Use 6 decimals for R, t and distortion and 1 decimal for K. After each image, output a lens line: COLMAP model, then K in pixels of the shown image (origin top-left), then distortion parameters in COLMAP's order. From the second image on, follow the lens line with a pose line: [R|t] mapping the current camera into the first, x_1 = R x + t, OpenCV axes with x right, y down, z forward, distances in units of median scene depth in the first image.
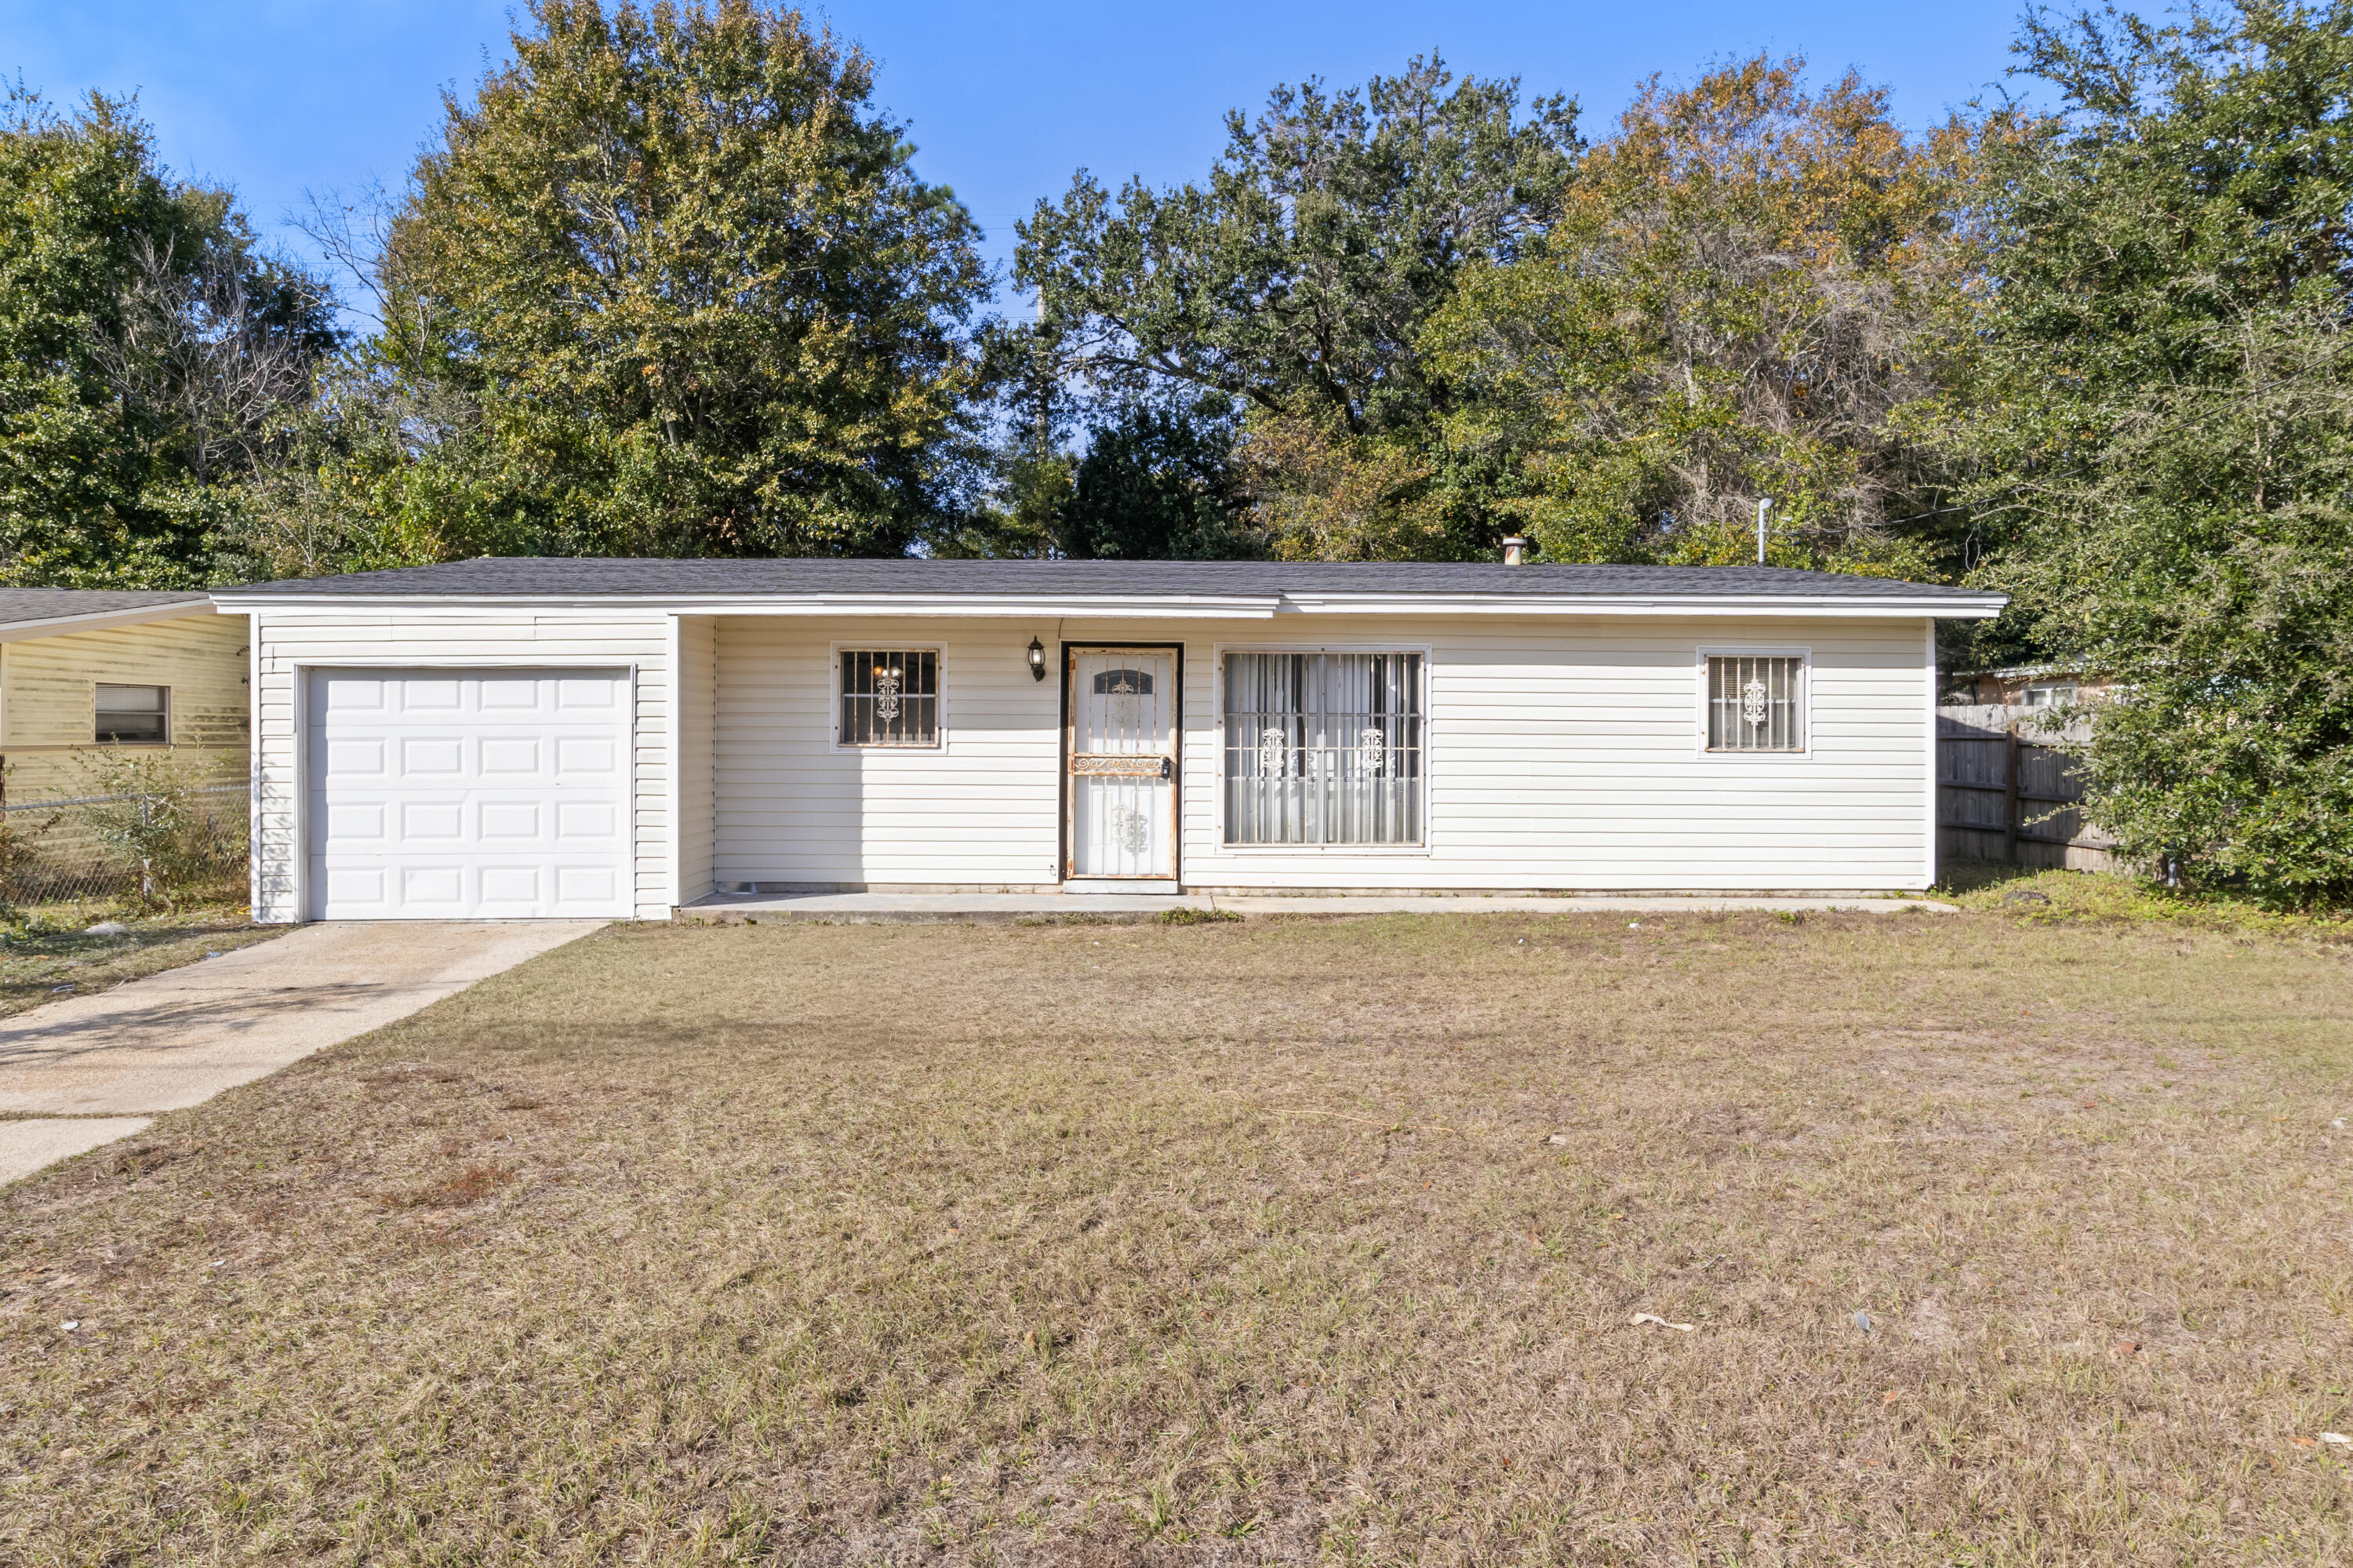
lens RADIAL K [[1455.5, 0, 1192.8], [0, 1455.5, 749.9], [0, 0, 1]] dist [-0.002454, -0.001142]
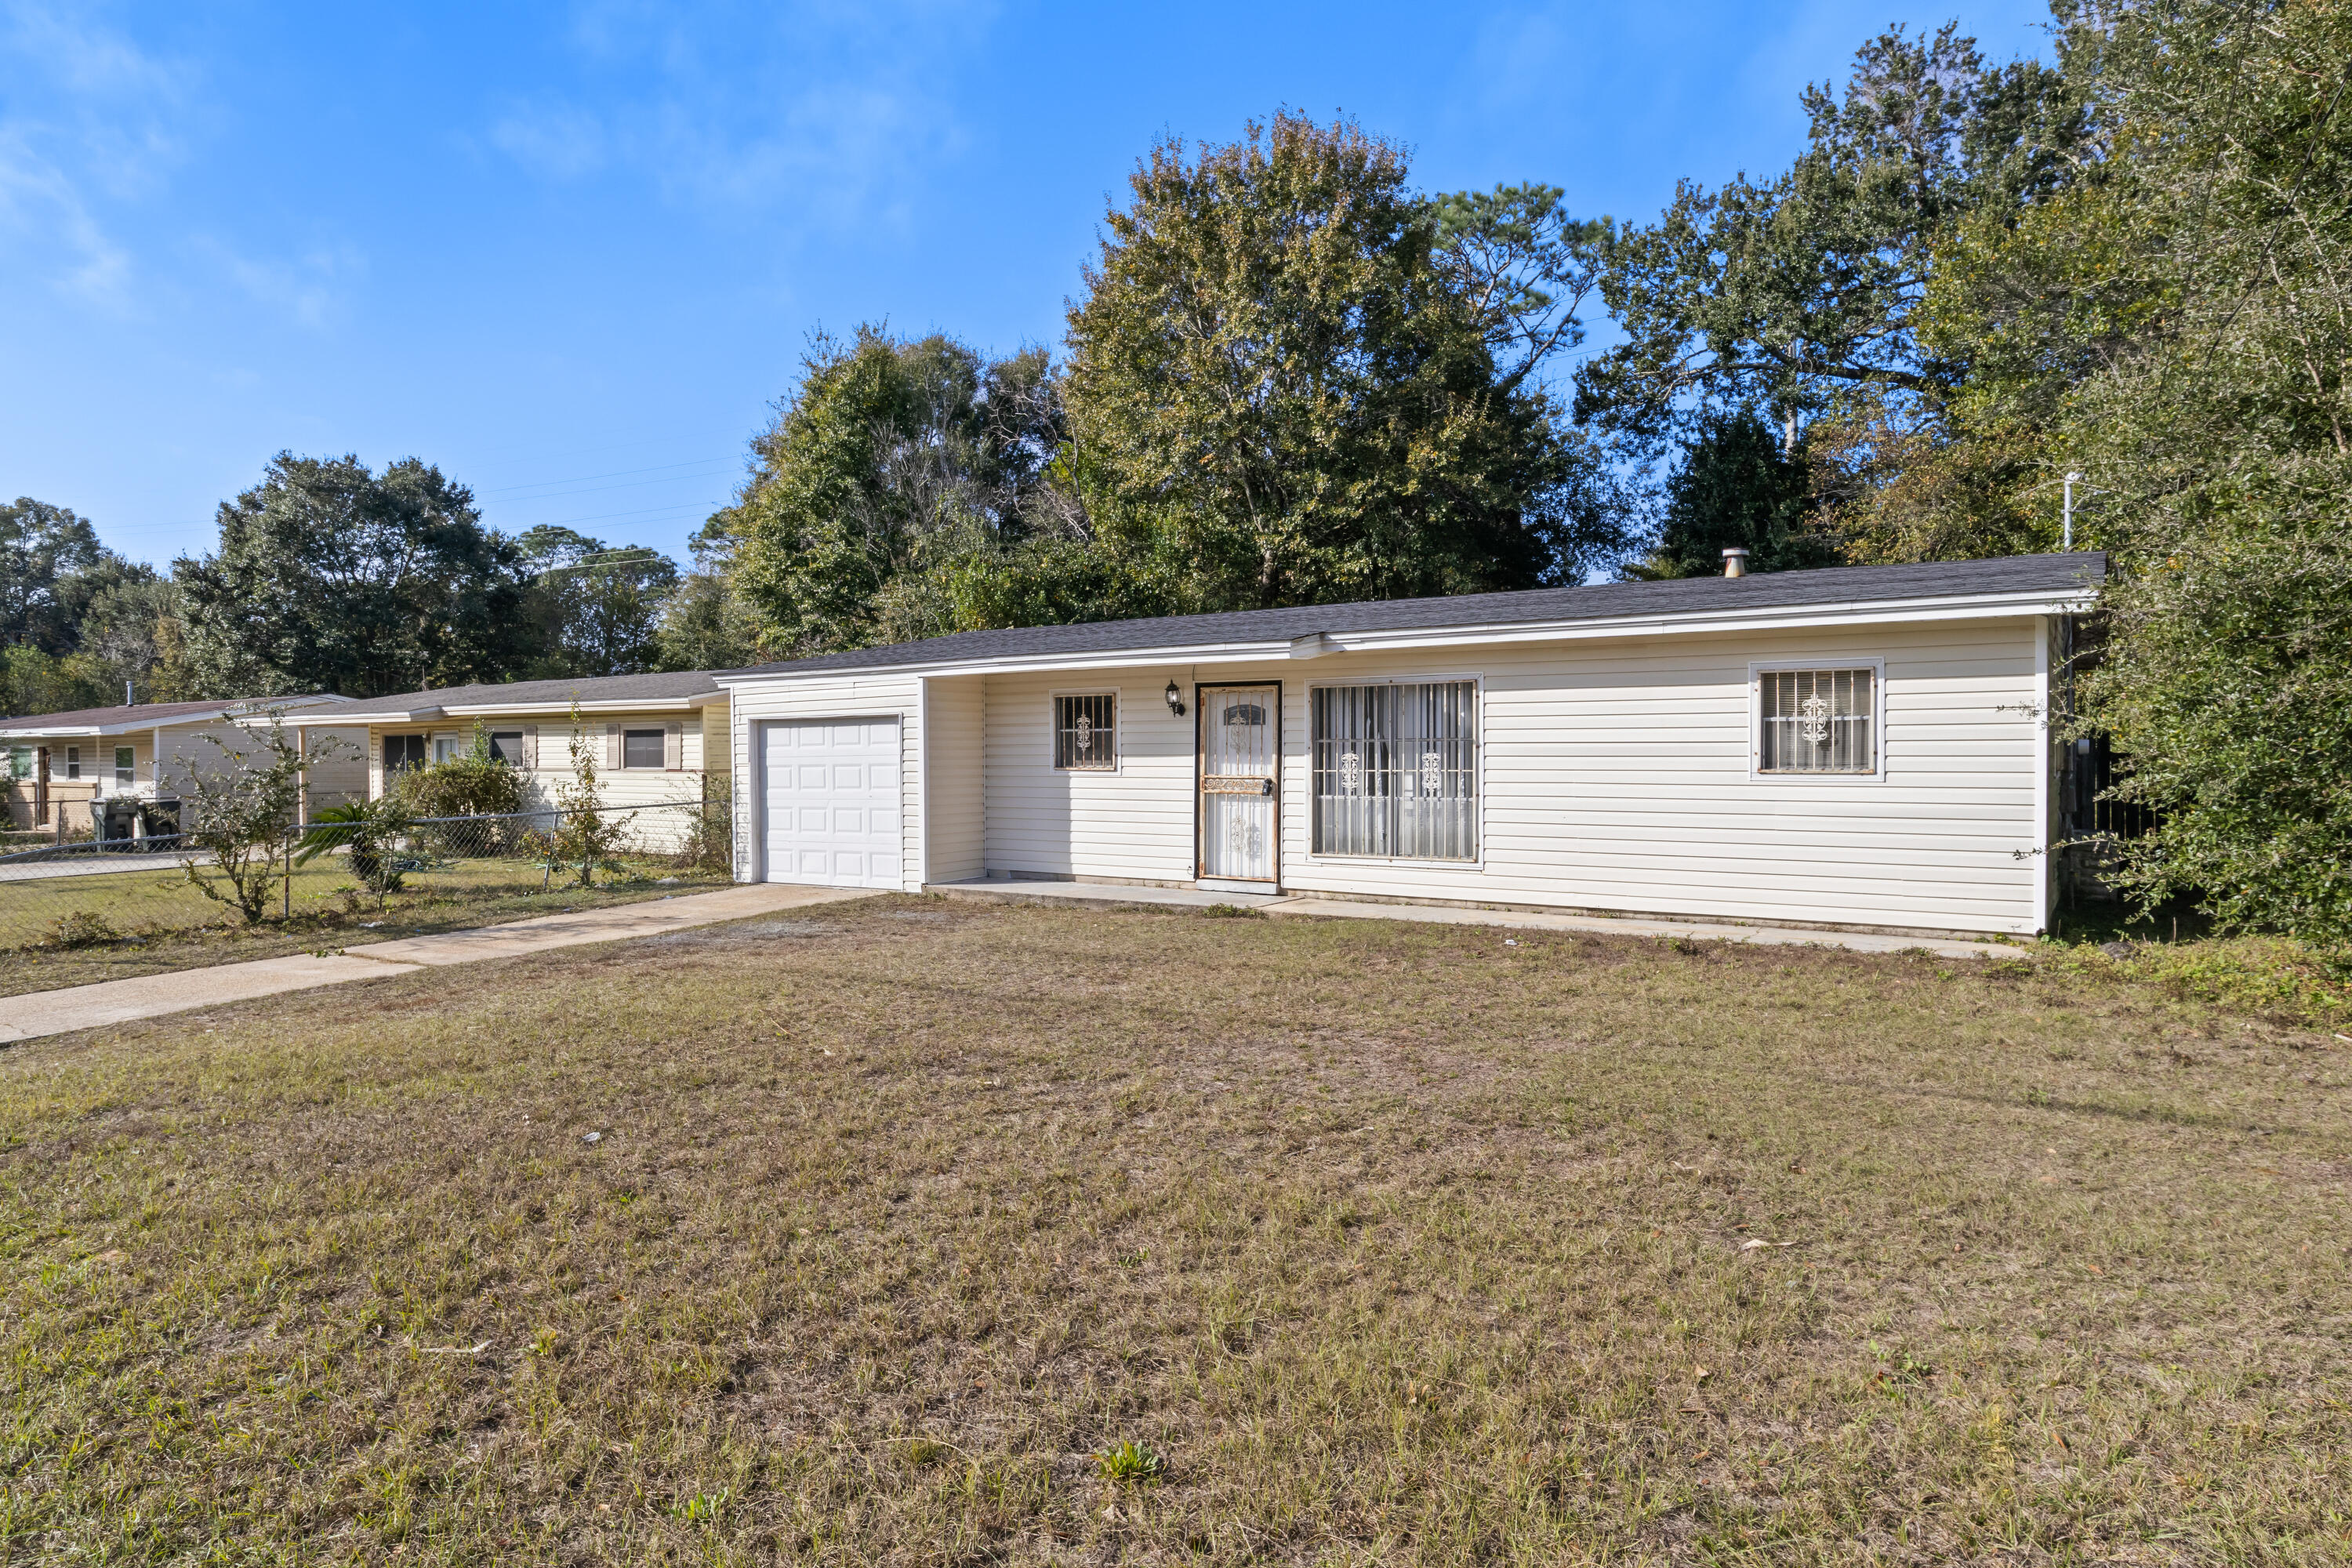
lens RADIAL K [[1422.6, 0, 1174.2], [0, 1422.6, 771.7], [0, 0, 1]] dist [-0.009206, -0.001370]
pose [[0.805942, -0.000830, -0.591994, 0.597793], [0.005084, 0.999972, 0.005519, -0.007004], [0.591973, -0.007458, 0.805924, 0.029210]]
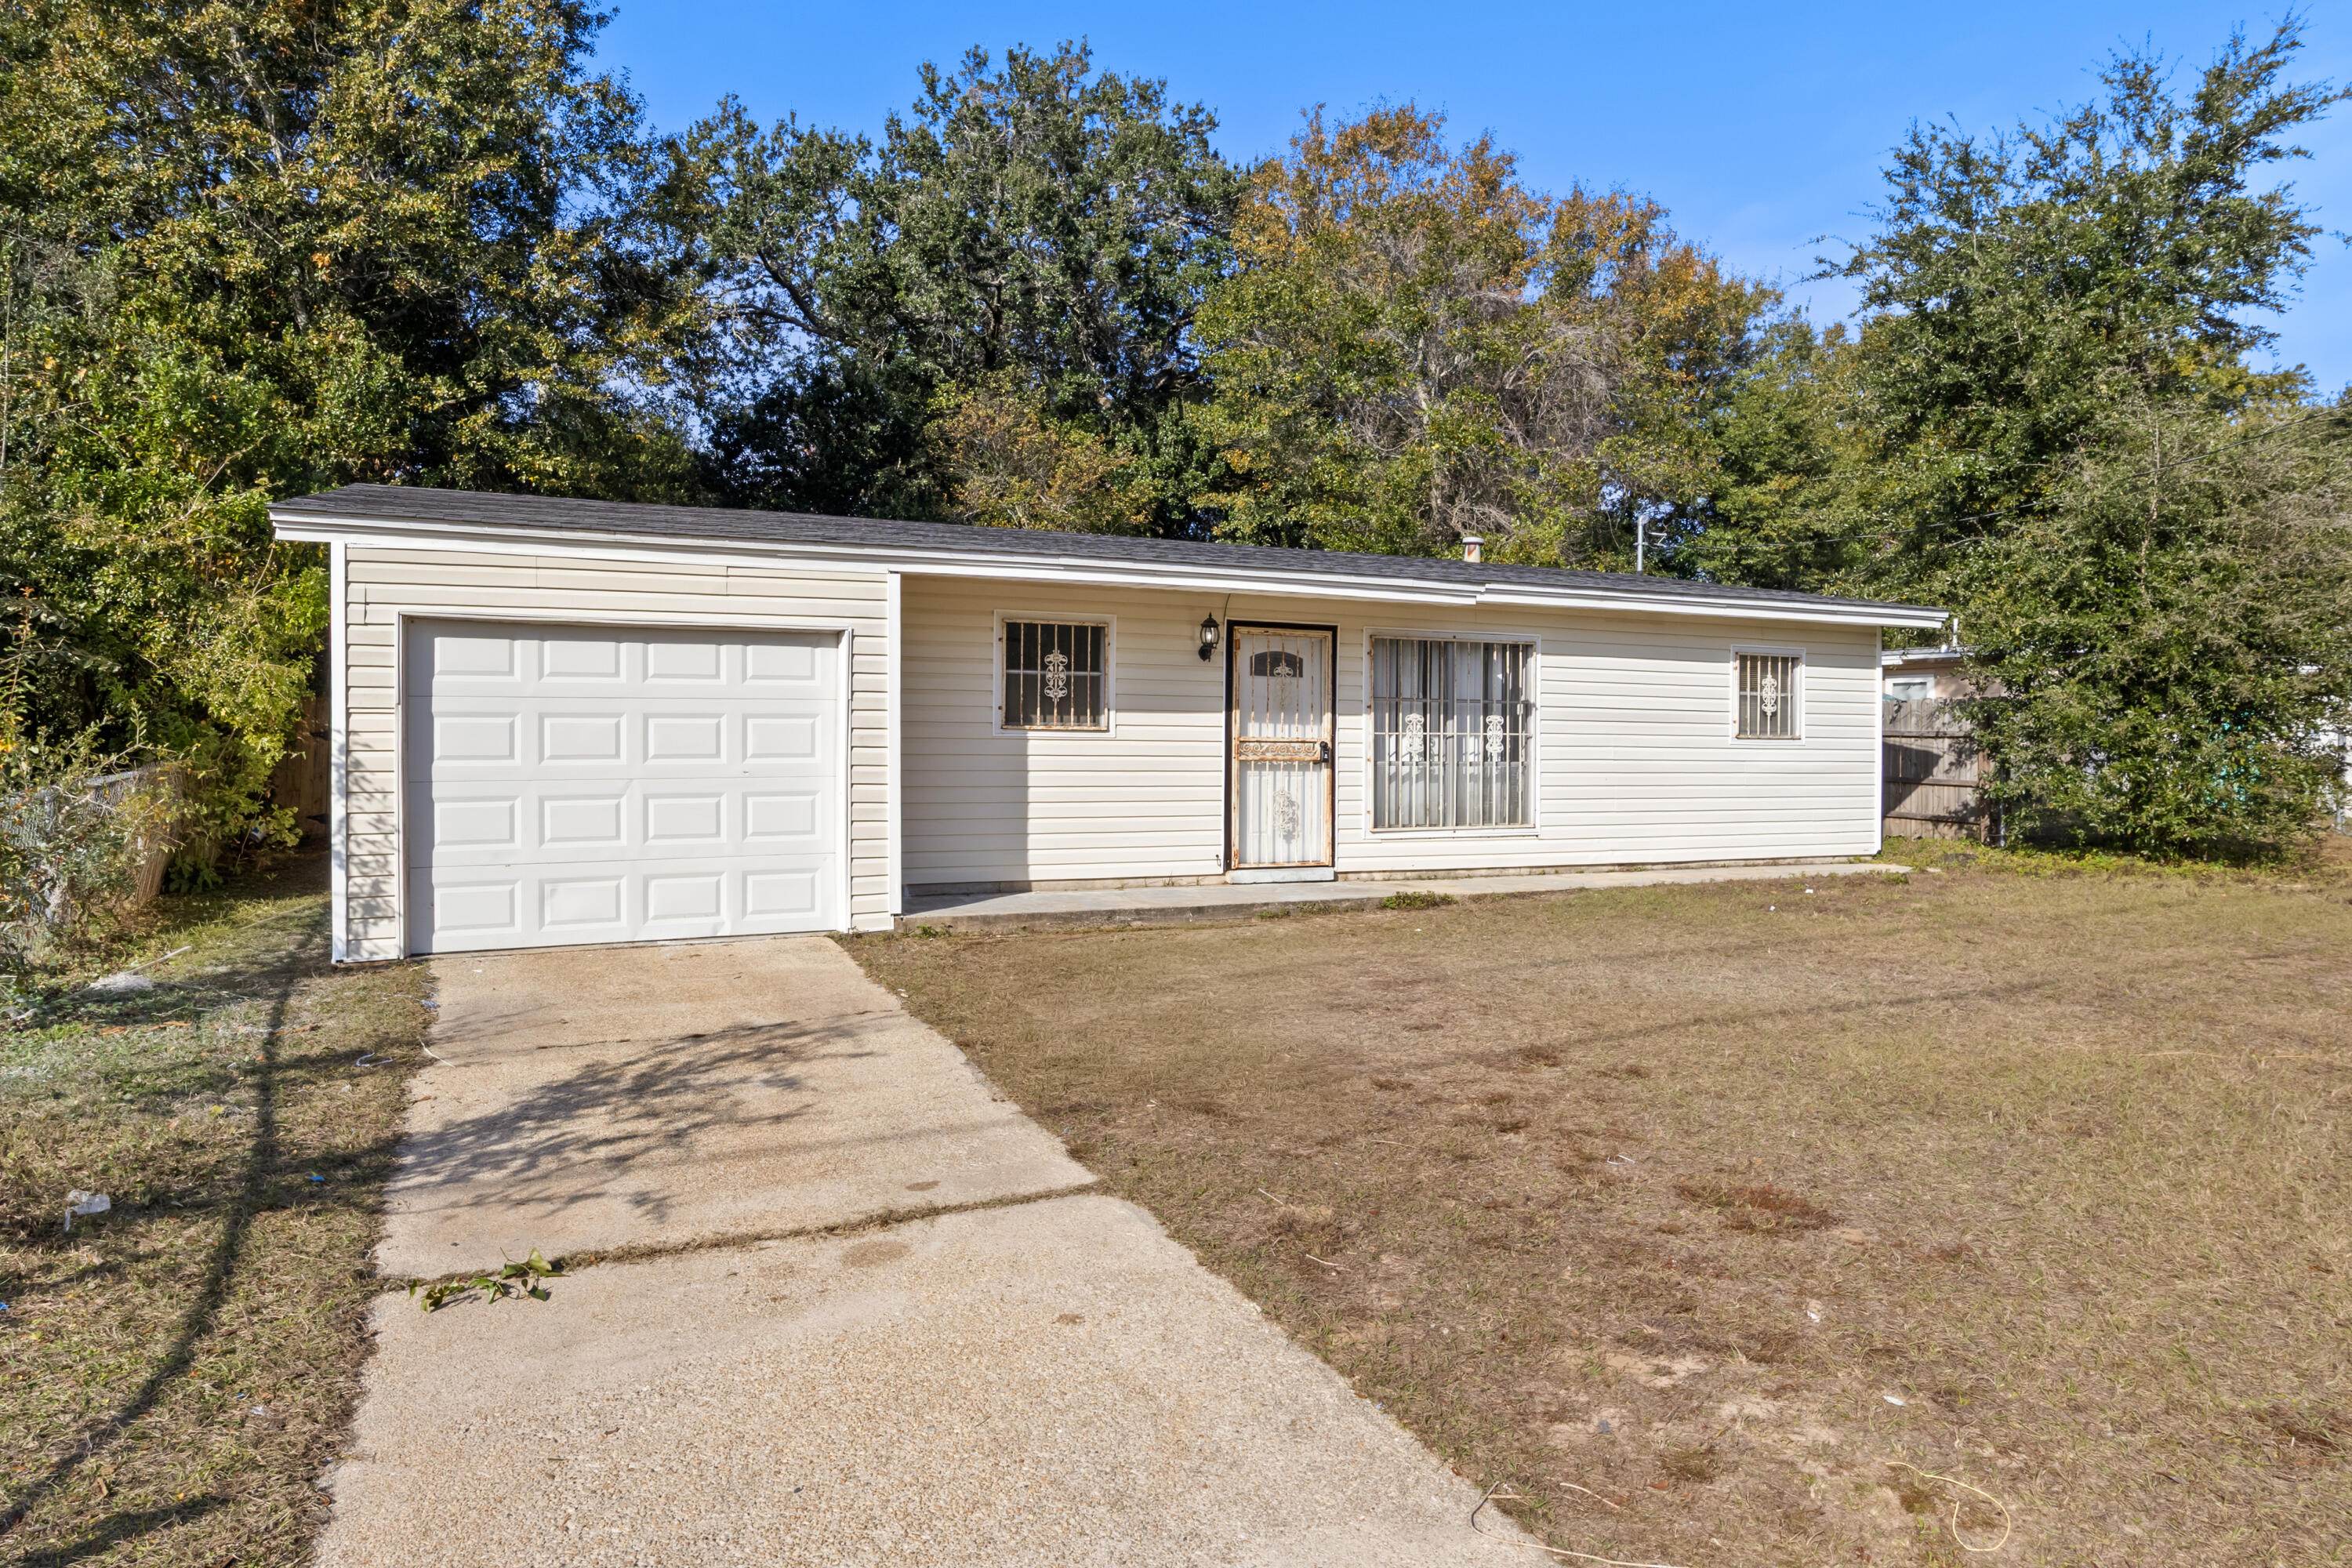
lens RADIAL K [[1454.9, 0, 1190.2], [0, 1454.9, 763.0], [0, 0, 1]] dist [-0.002454, -0.001142]
pose [[0.916655, -0.003076, 0.399668, -0.489688], [-0.003288, 0.999878, 0.015237, 0.004723], [-0.399666, -0.015282, 0.916533, 0.136995]]
